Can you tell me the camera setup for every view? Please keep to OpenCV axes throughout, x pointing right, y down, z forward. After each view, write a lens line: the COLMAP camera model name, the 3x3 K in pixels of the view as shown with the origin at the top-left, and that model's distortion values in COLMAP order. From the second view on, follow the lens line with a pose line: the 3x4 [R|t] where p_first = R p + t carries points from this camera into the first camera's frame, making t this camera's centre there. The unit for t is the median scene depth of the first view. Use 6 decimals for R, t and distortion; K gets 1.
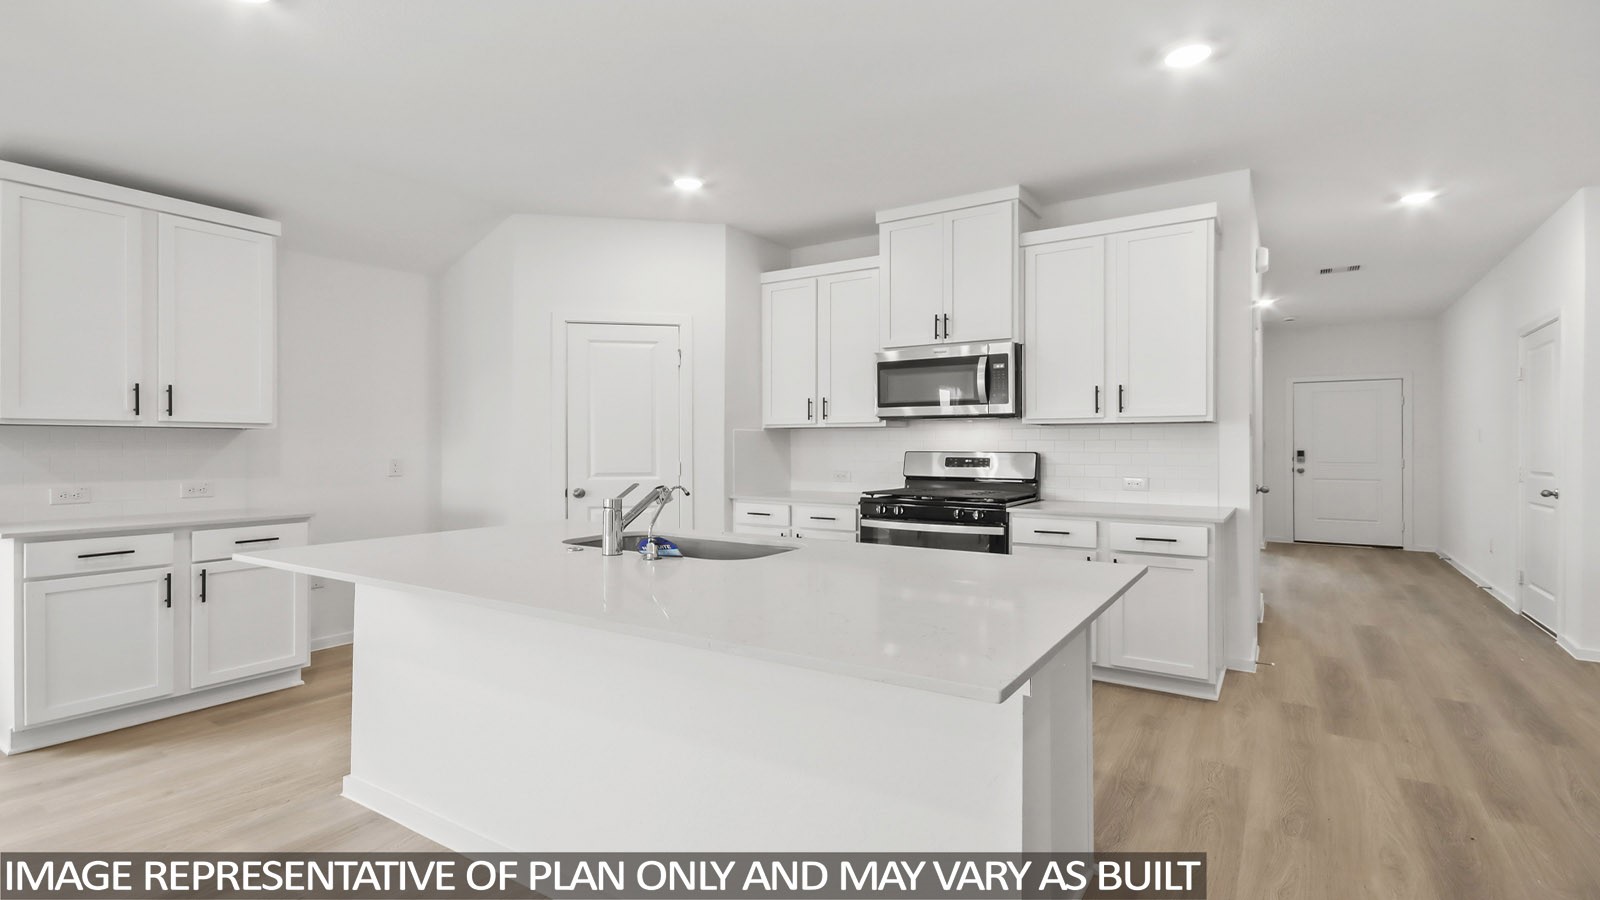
lens RADIAL K [[761.1, 0, 789.4], [0, 761.1, 443.6], [0, 0, 1]] dist [0.036363, -0.021359]
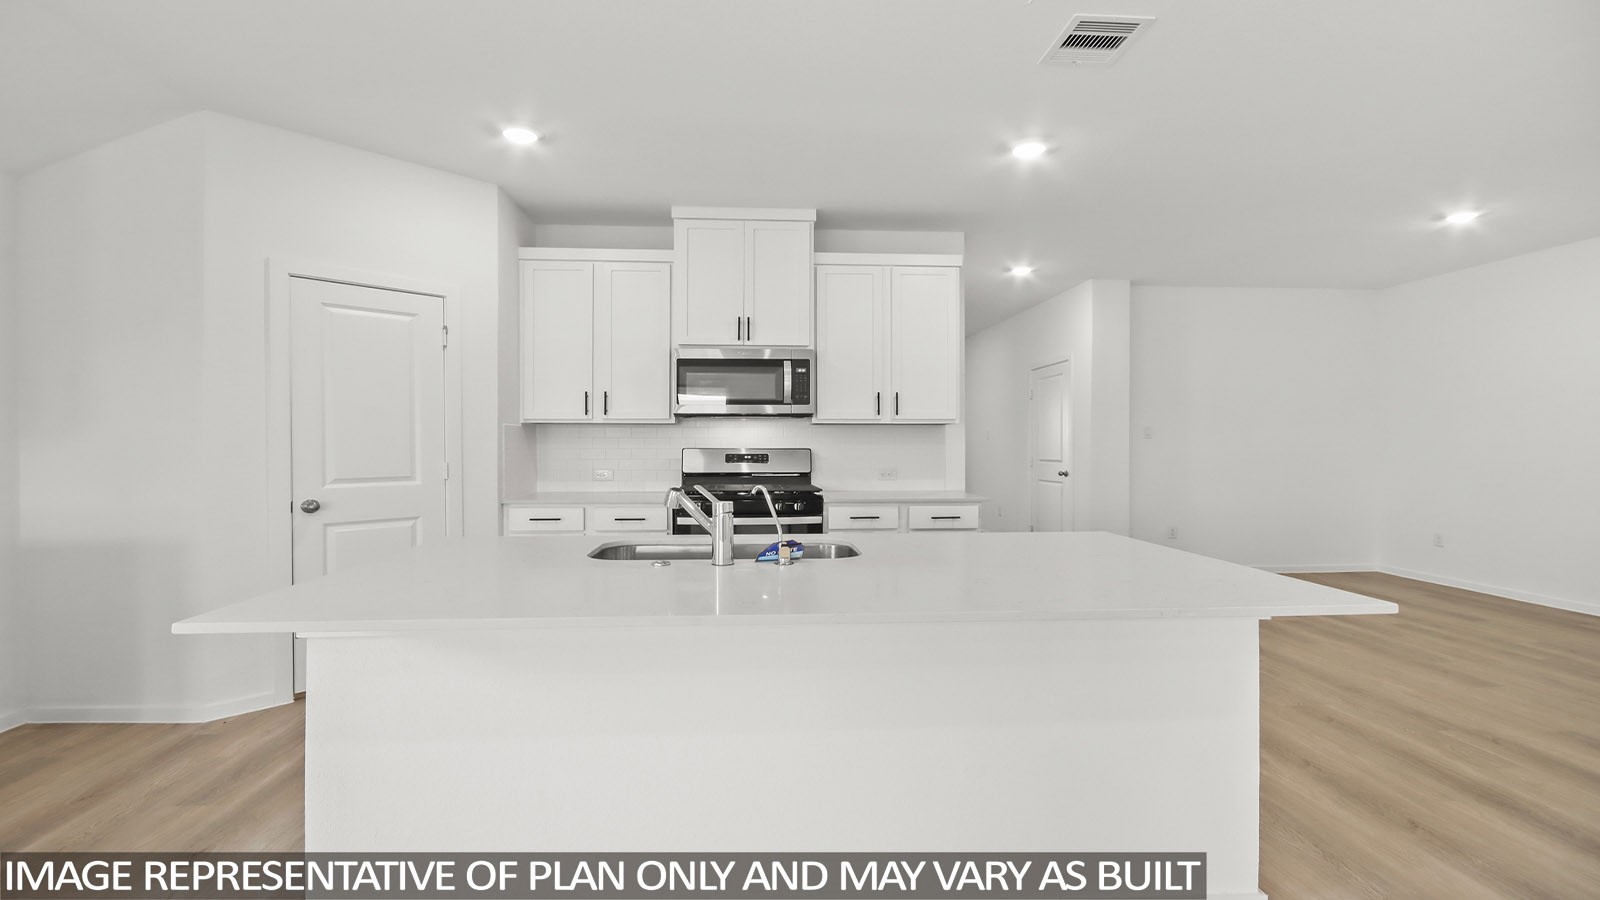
lens RADIAL K [[748.6, 0, 799.3], [0, 748.6, 446.3], [0, 0, 1]] dist [0.023381, -0.021347]
pose [[0.796797, -0.002872, 0.604240, -0.339515], [-0.001024, 0.999981, 0.006103, 0.001424], [-0.604246, -0.005482, 0.796779, 0.124314]]
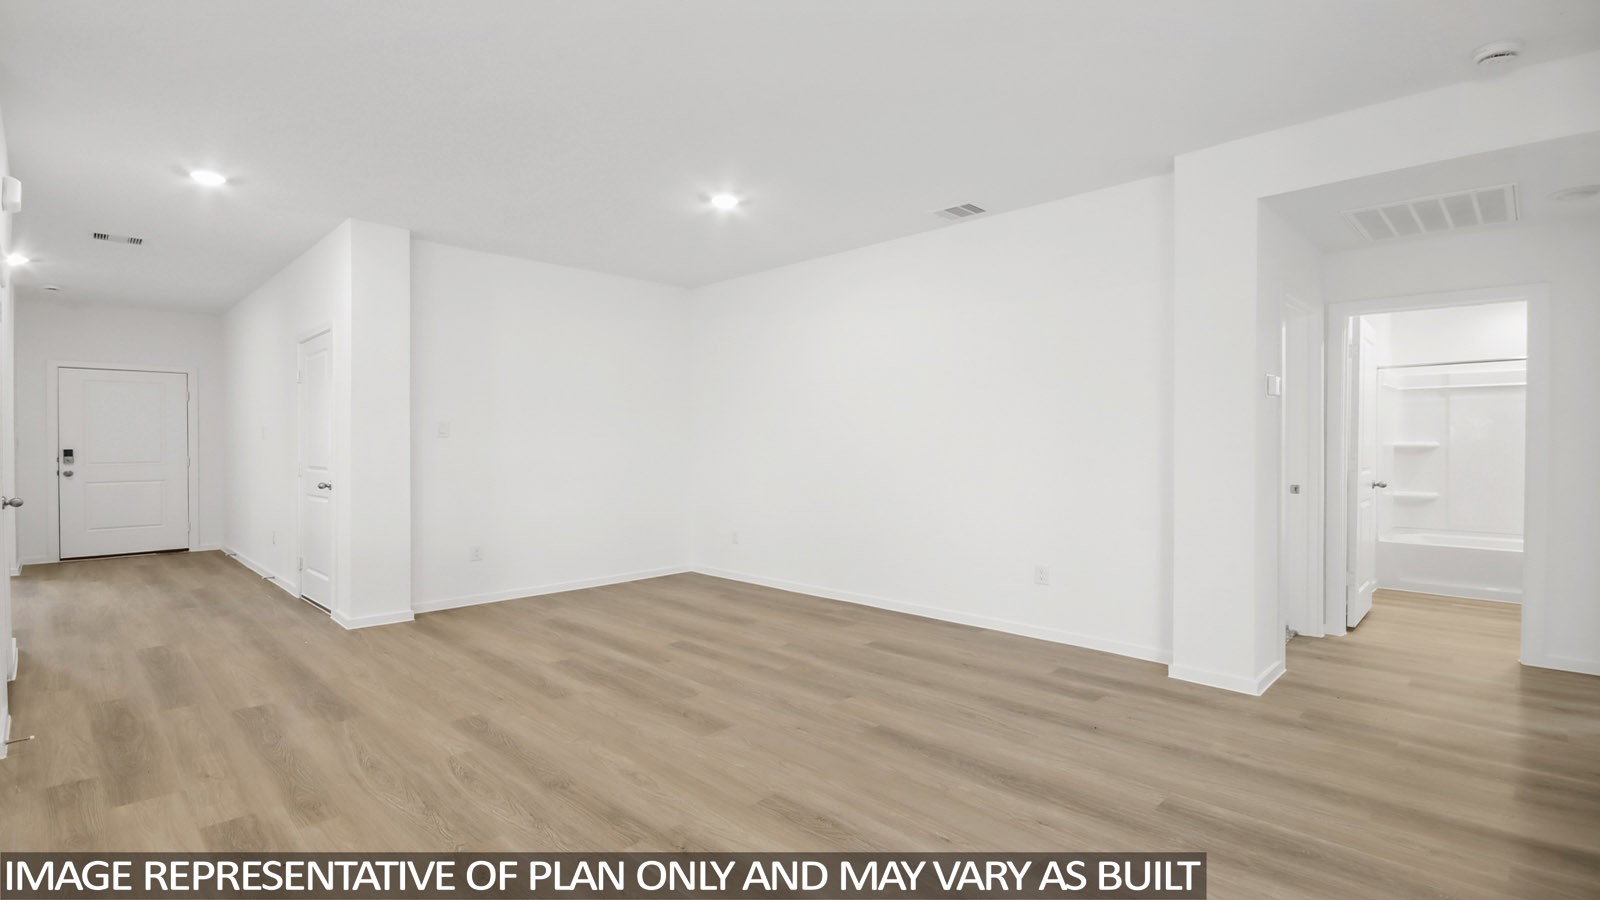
lens RADIAL K [[748.6, 0, 799.3], [0, 748.6, 446.3], [0, 0, 1]] dist [0.023381, -0.021347]
pose [[0.209830, -0.007885, 0.977706, 0.066148], [-0.000626, 0.999966, 0.008199, -0.001466], [-0.977738, -0.002333, 0.209818, 0.102829]]
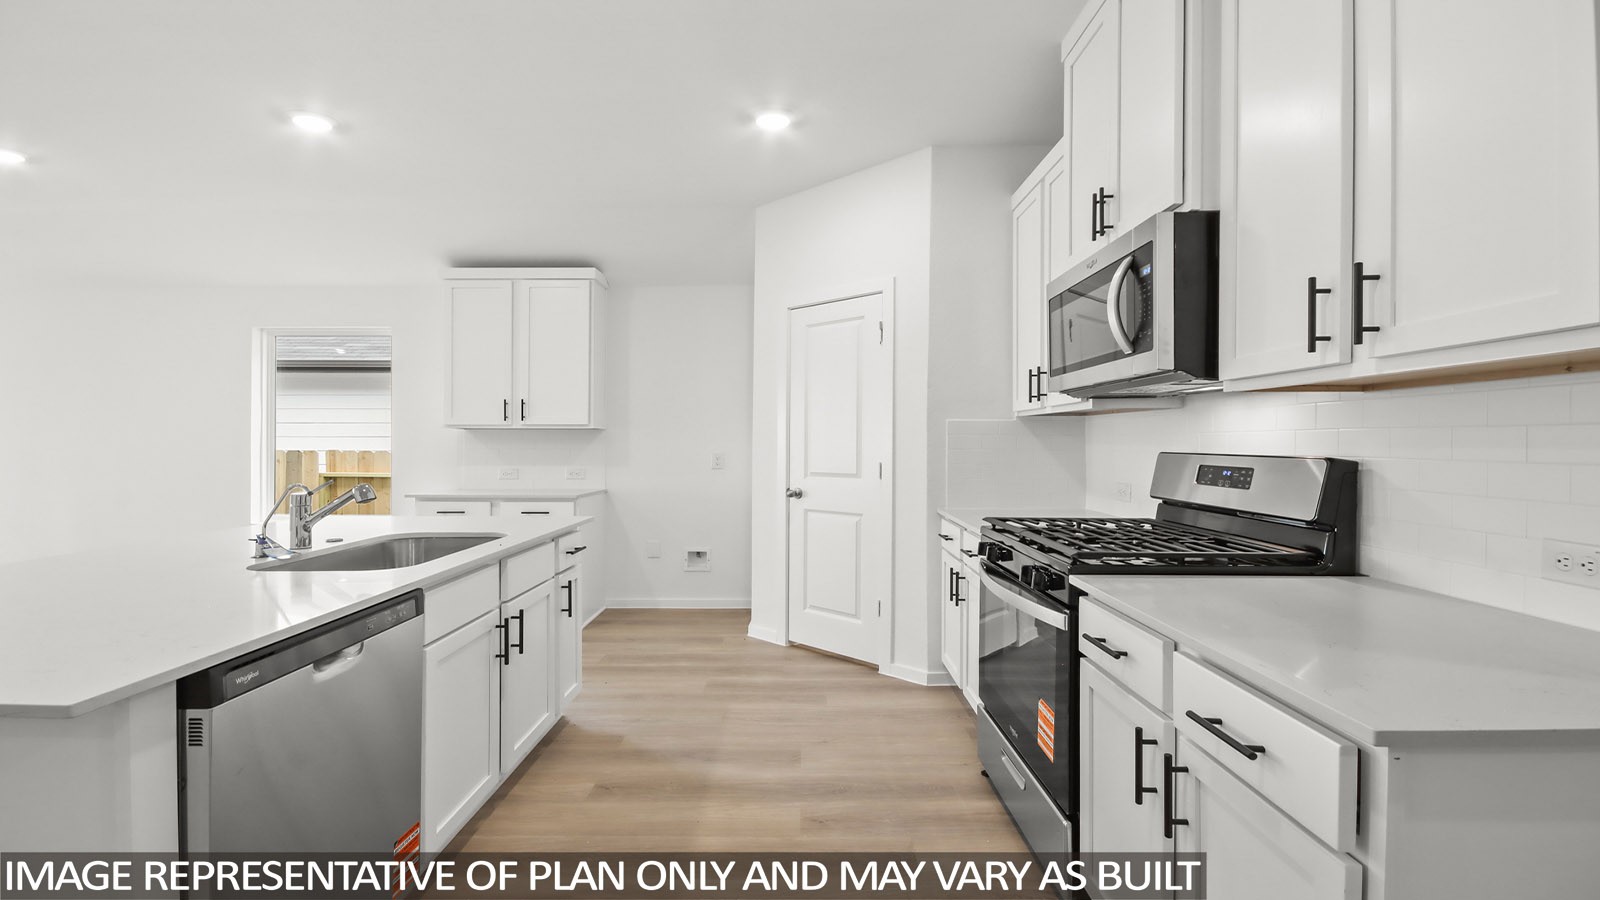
lens RADIAL K [[748.6, 0, 799.3], [0, 748.6, 446.3], [0, 0, 1]] dist [0.023381, -0.021347]
pose [[0.547207, 0.005686, -0.836978, 0.477784], [0.003162, 0.999956, 0.008860, 0.000341], [0.836991, -0.007495, 0.547165, 0.510137]]
